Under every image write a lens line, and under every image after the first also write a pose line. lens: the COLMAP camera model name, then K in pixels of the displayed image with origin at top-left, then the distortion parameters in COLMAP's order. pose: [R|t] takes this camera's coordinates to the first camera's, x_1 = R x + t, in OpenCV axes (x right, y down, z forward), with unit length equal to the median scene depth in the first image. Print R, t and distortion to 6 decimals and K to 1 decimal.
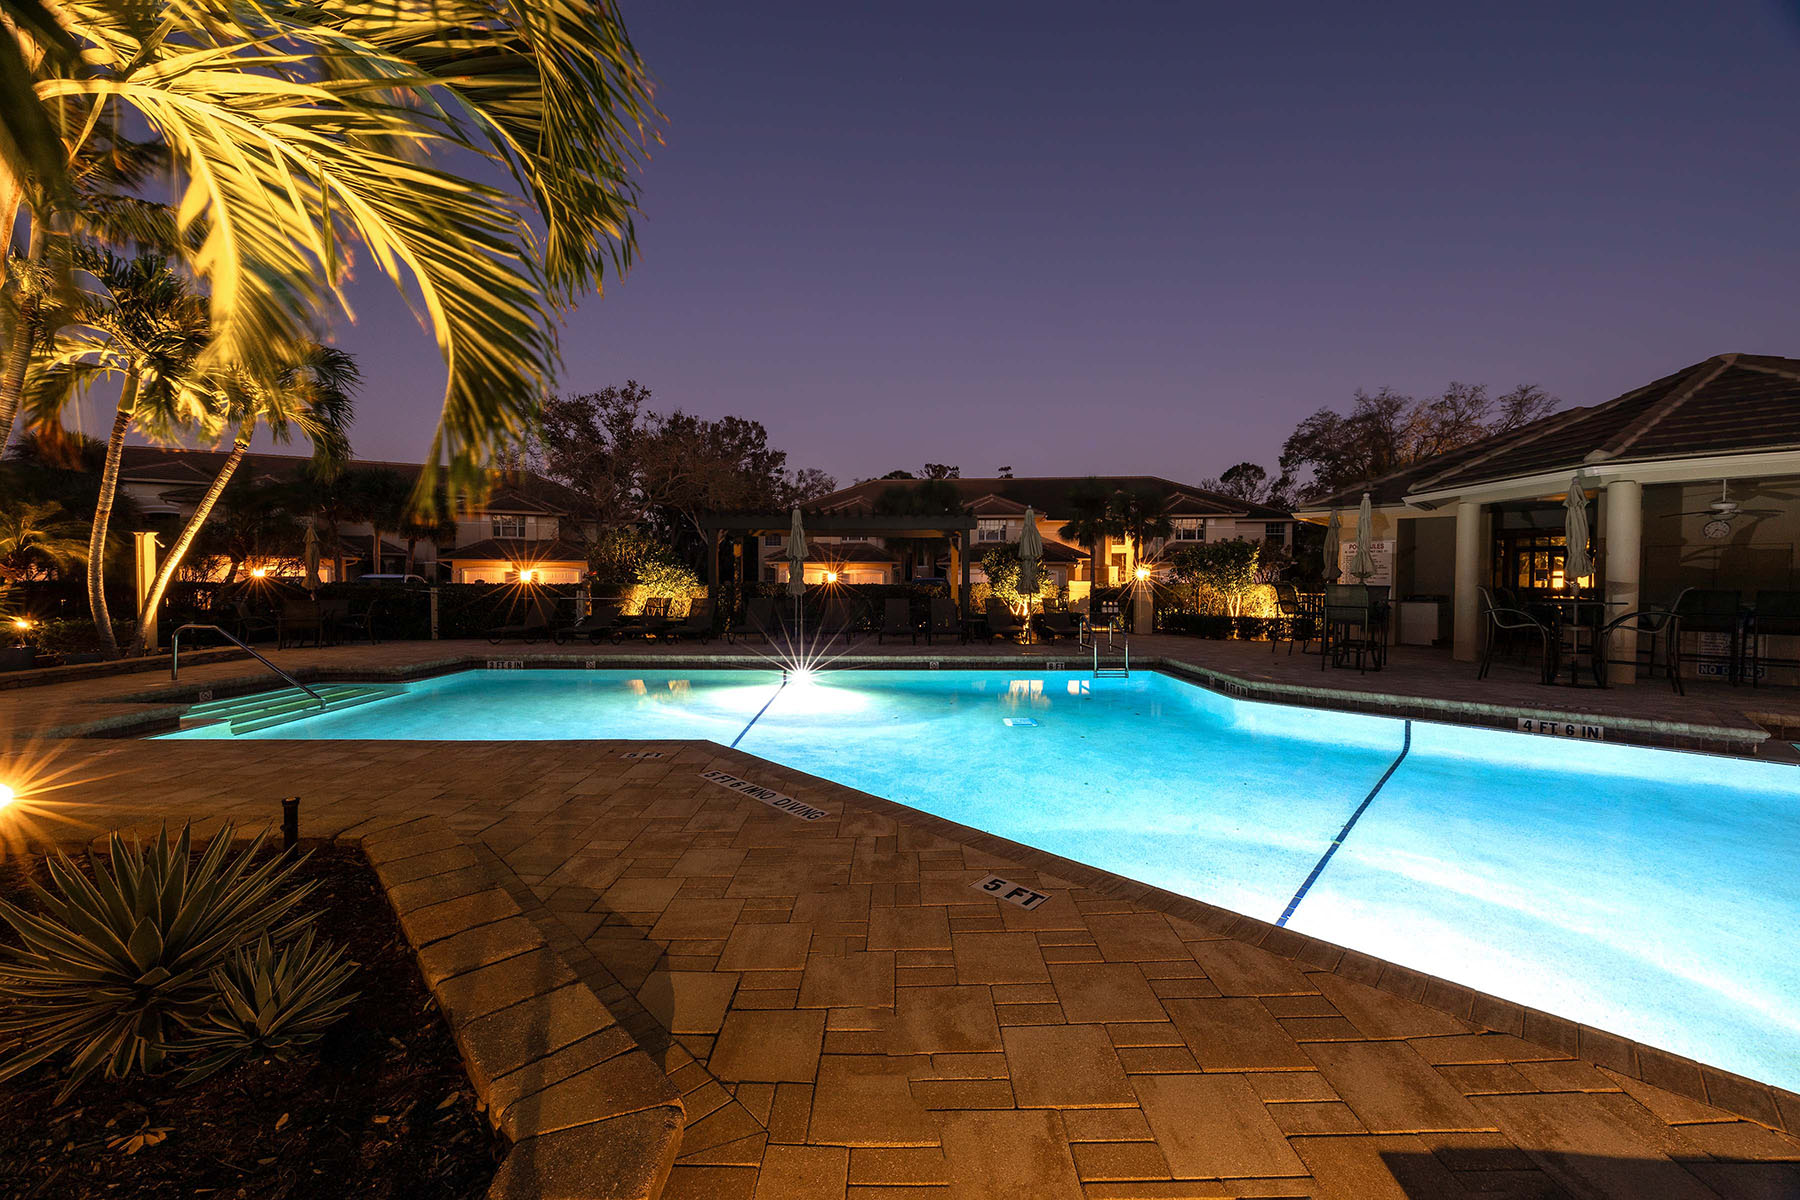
lens RADIAL K [[679.4, 0, 903.6], [0, 679.4, 598.3], [0, 0, 1]] dist [-0.000865, -0.000100]
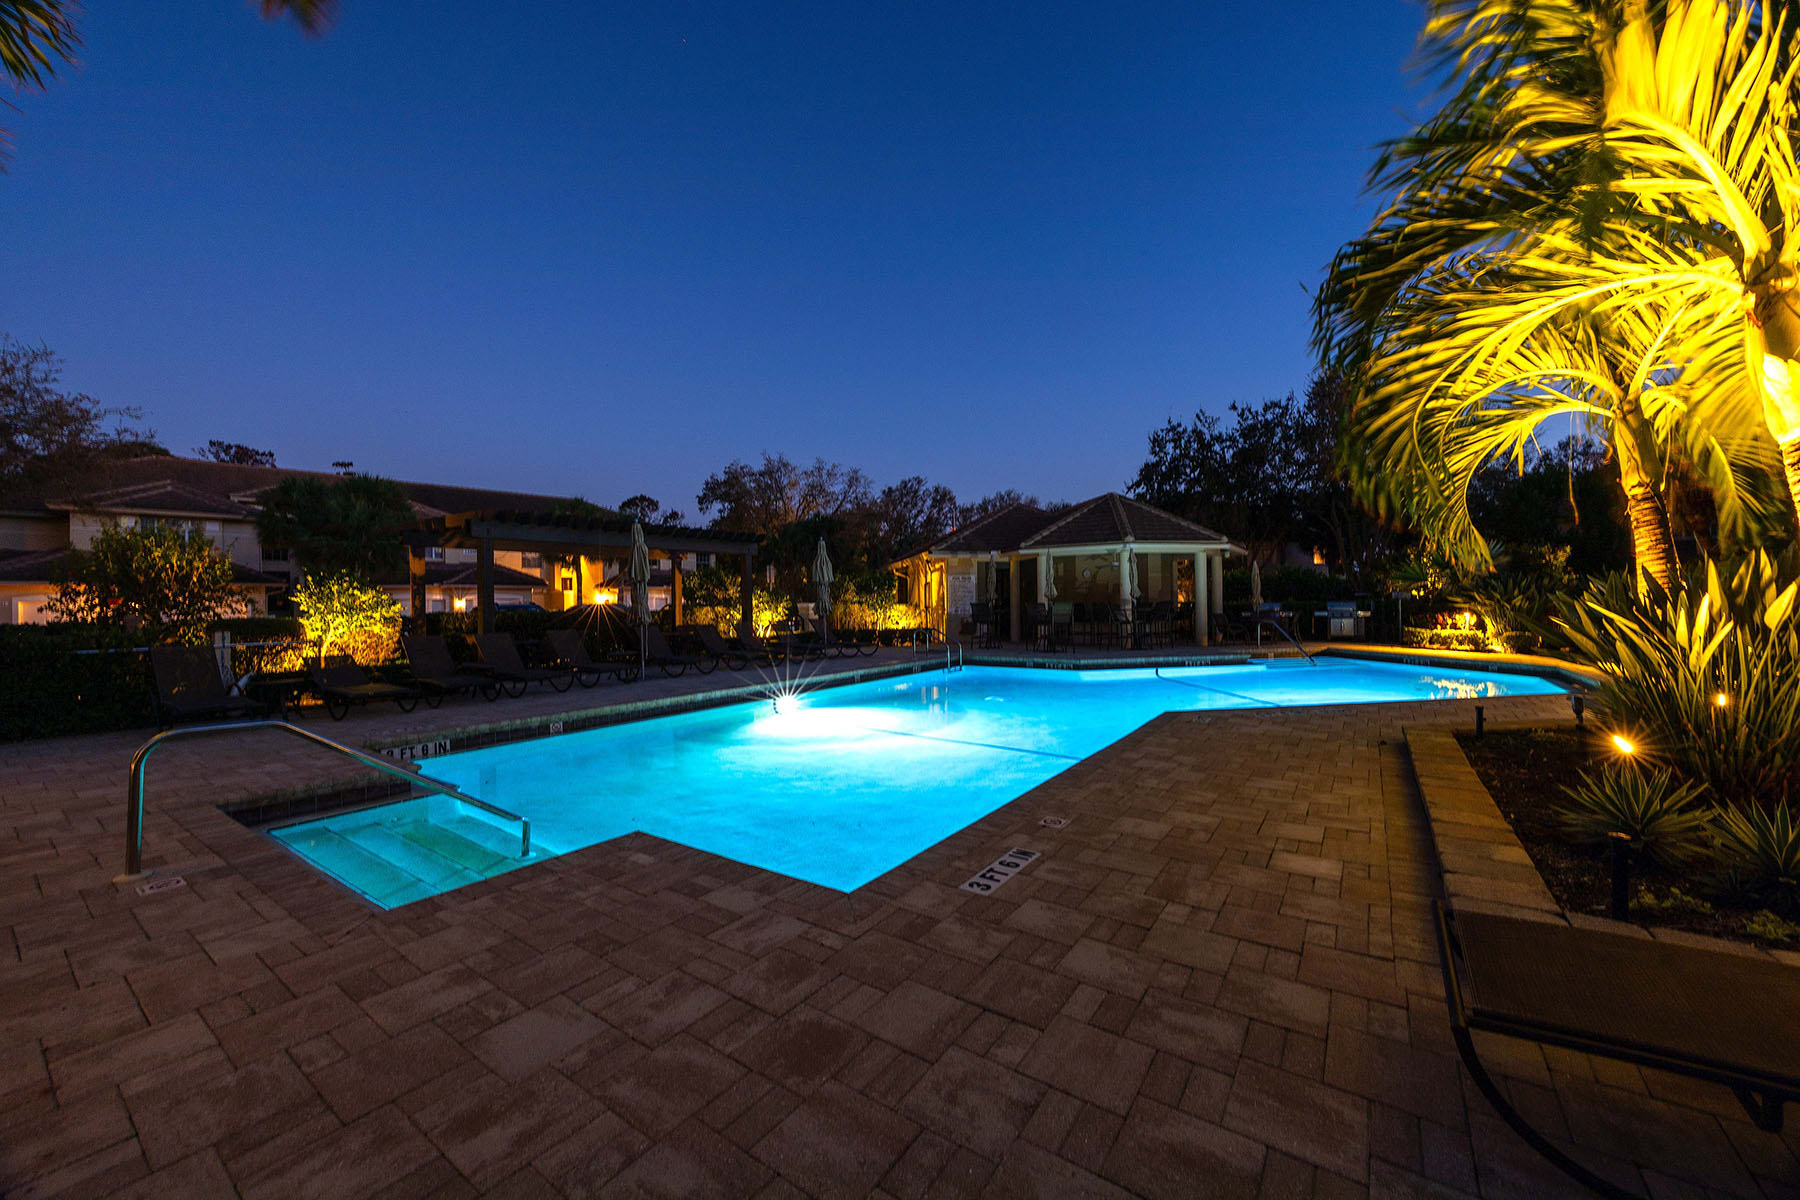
lens RADIAL K [[679.4, 0, 903.6], [0, 679.4, 598.3], [0, 0, 1]] dist [-0.000865, -0.000100]
pose [[0.574272, -0.006428, 0.818639, -0.817842], [0.036060, 0.999197, -0.017450, -0.010843], [-0.817870, 0.039541, 0.574043, 0.288889]]
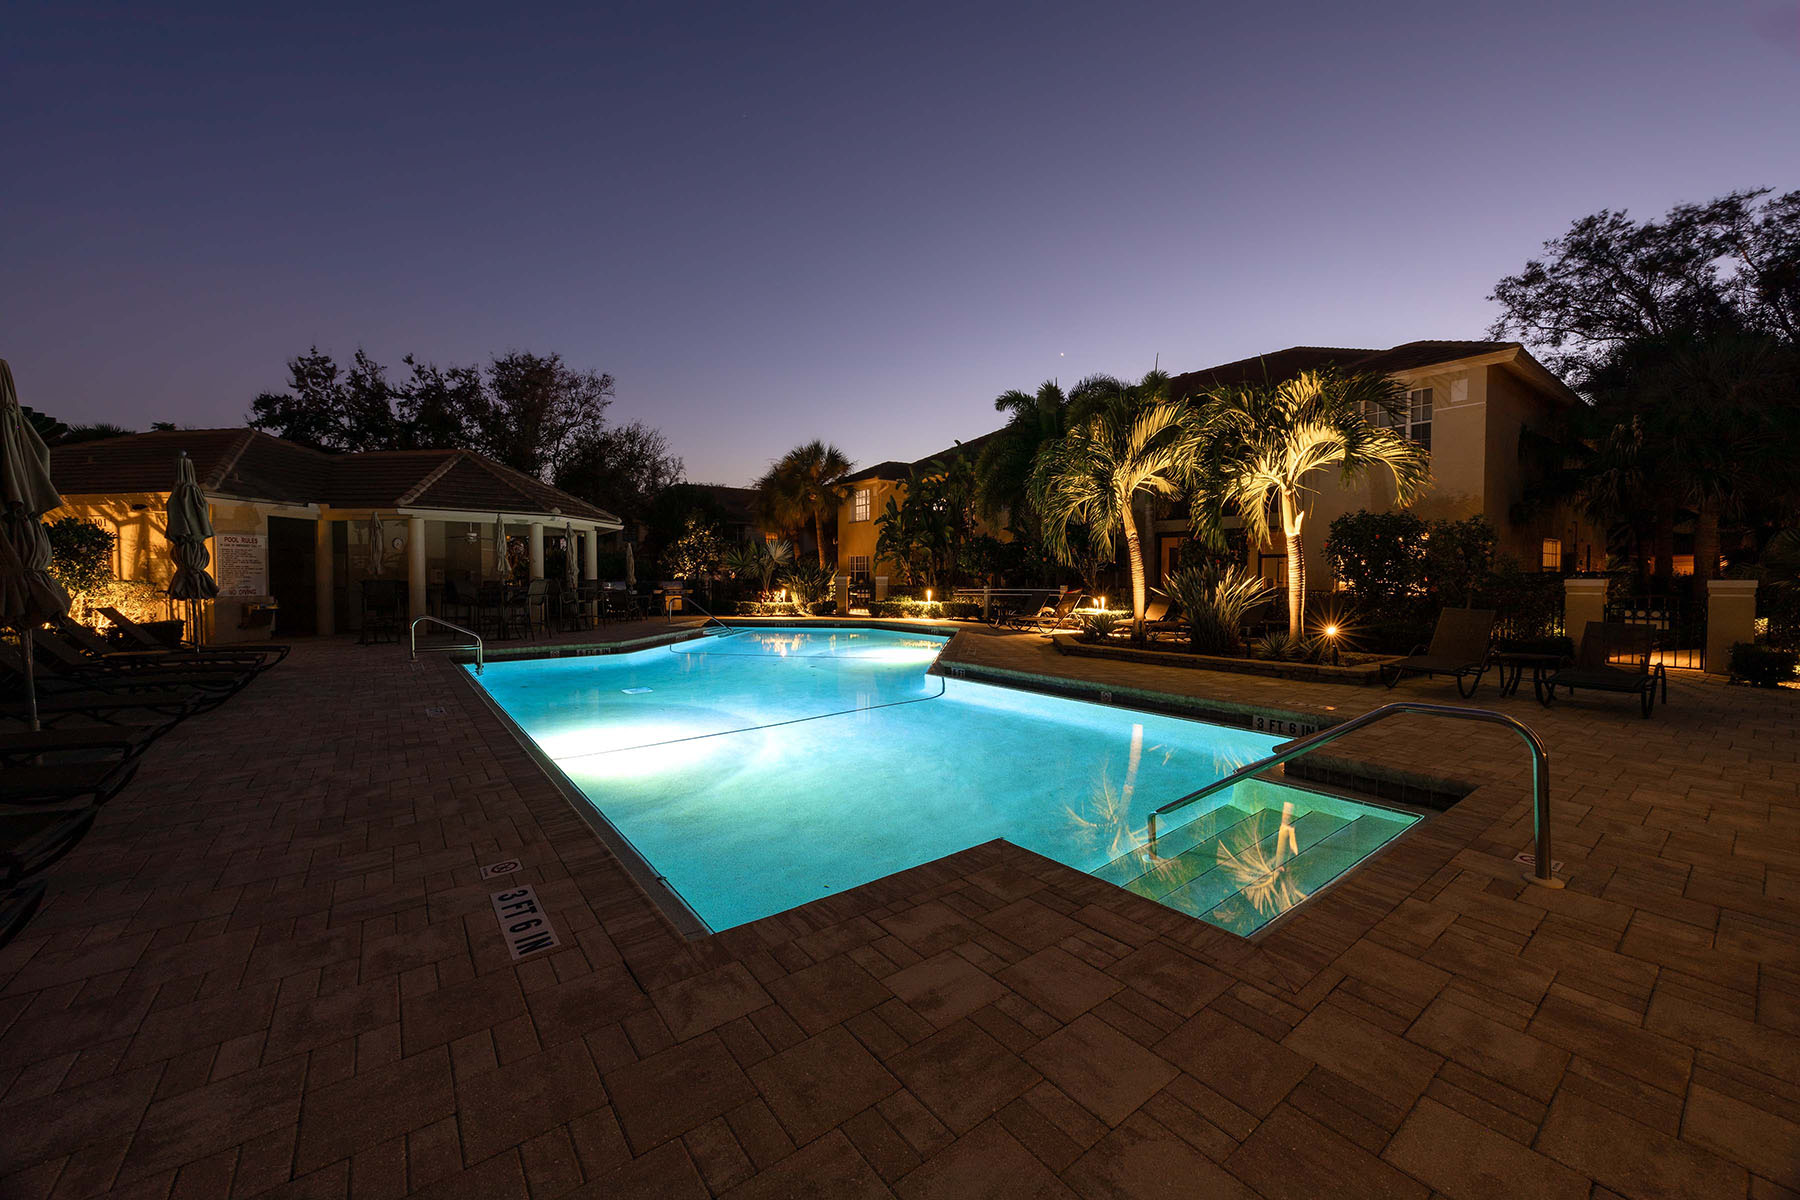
lens RADIAL K [[679.4, 0, 903.6], [0, 679.4, 598.3], [0, 0, 1]] dist [-0.000865, -0.000100]
pose [[-0.605229, -0.029502, 0.795504, -0.825005], [0.017262, 0.998592, 0.050167, -0.032349], [-0.795864, 0.044095, -0.603867, 1.055158]]
